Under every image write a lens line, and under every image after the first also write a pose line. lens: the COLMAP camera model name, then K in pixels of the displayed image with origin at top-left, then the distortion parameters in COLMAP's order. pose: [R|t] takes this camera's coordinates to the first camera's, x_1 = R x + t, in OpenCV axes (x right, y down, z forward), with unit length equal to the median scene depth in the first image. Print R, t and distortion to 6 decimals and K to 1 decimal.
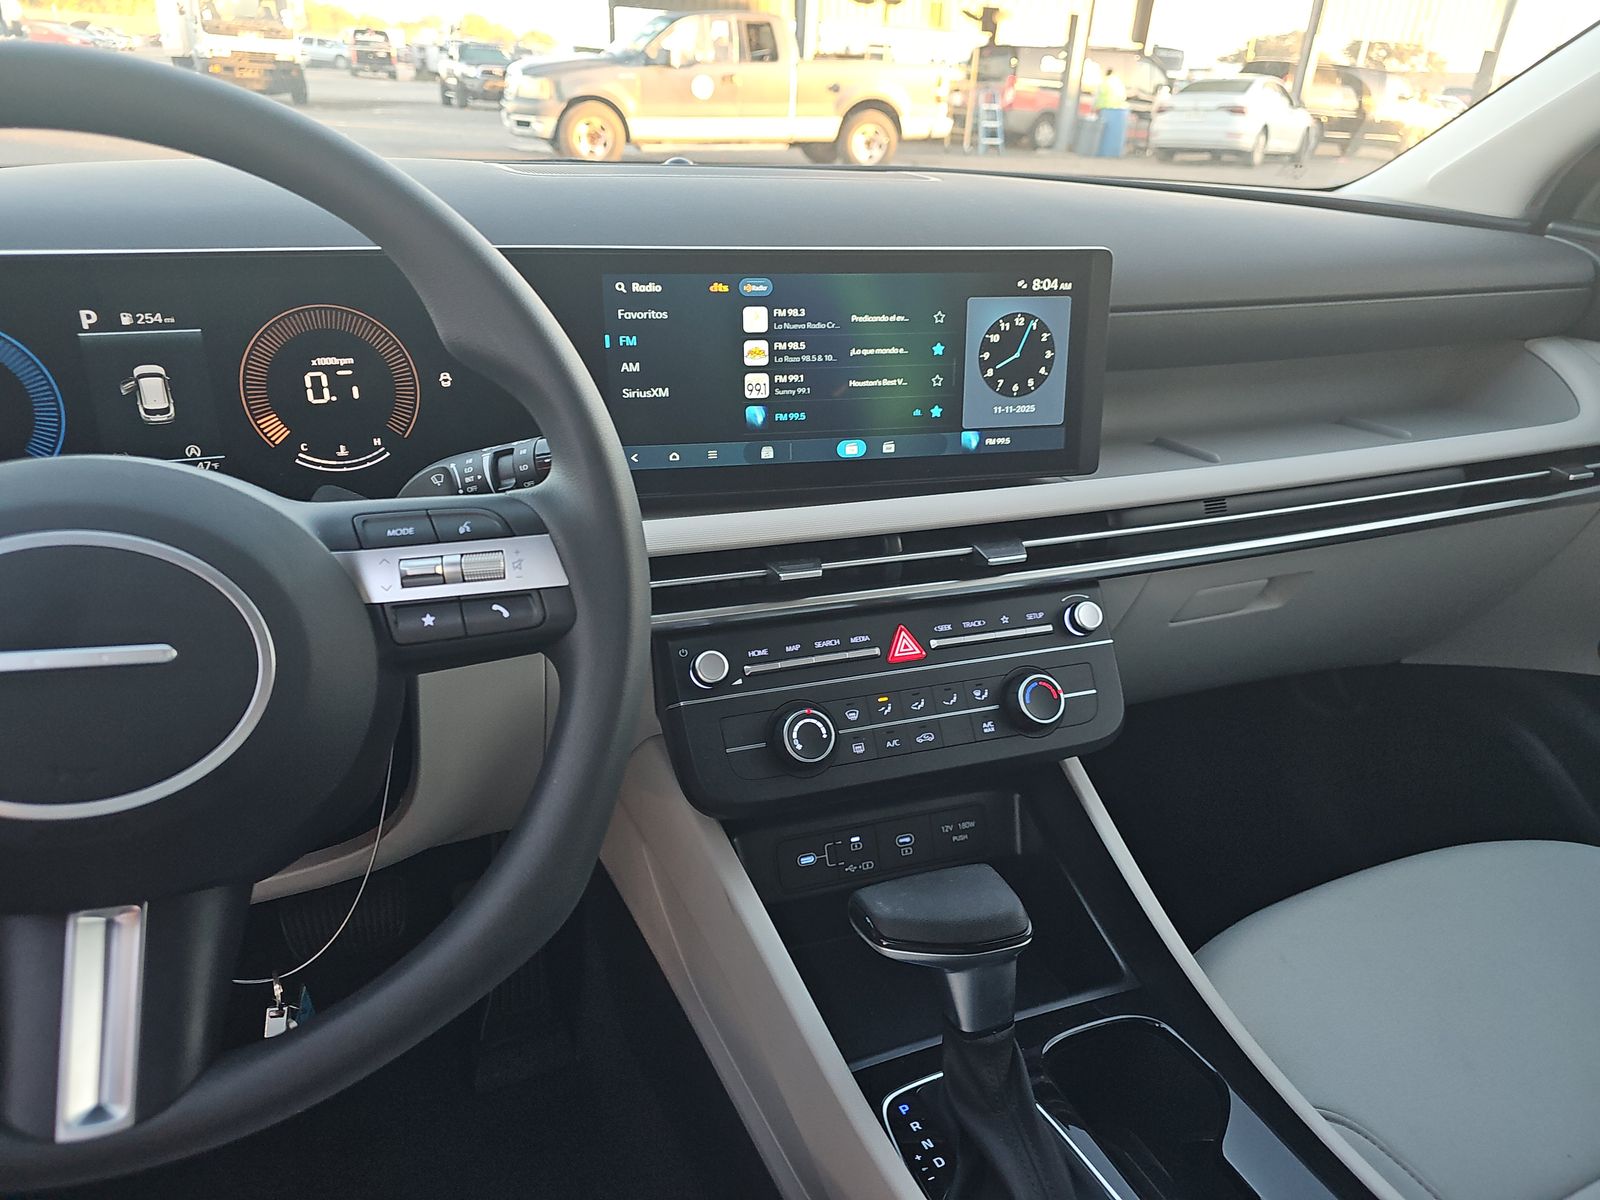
lens RADIAL K [[1067.2, 0, 776.4], [0, 1067.2, 596.1], [0, 0, 1]] dist [0.039948, -0.023599]
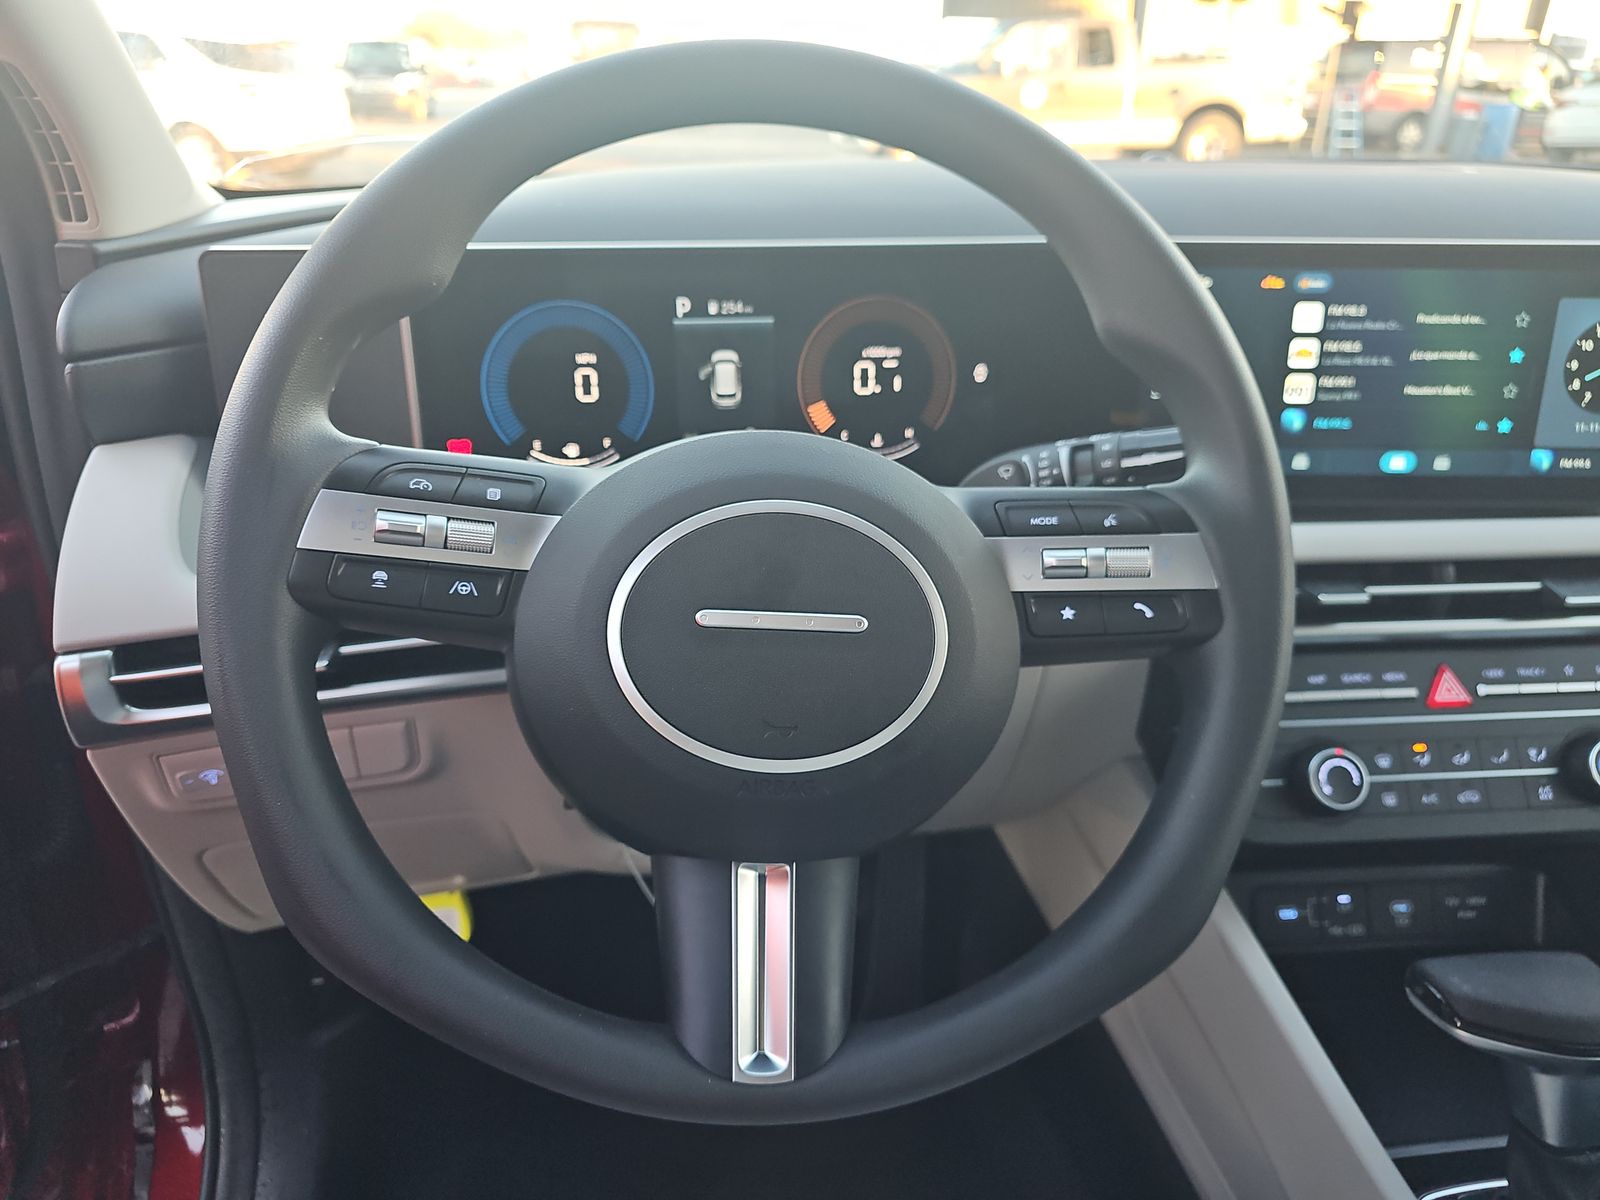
lens RADIAL K [[1067.2, 0, 742.0], [0, 1067.2, 593.3], [0, 0, 1]] dist [0.039948, -0.023599]
pose [[0.967956, 0.079080, -0.238343, -0.240569], [-0.082995, 0.996529, -0.006418, 0.022330], [0.237009, 0.025994, 0.971160, -0.006544]]
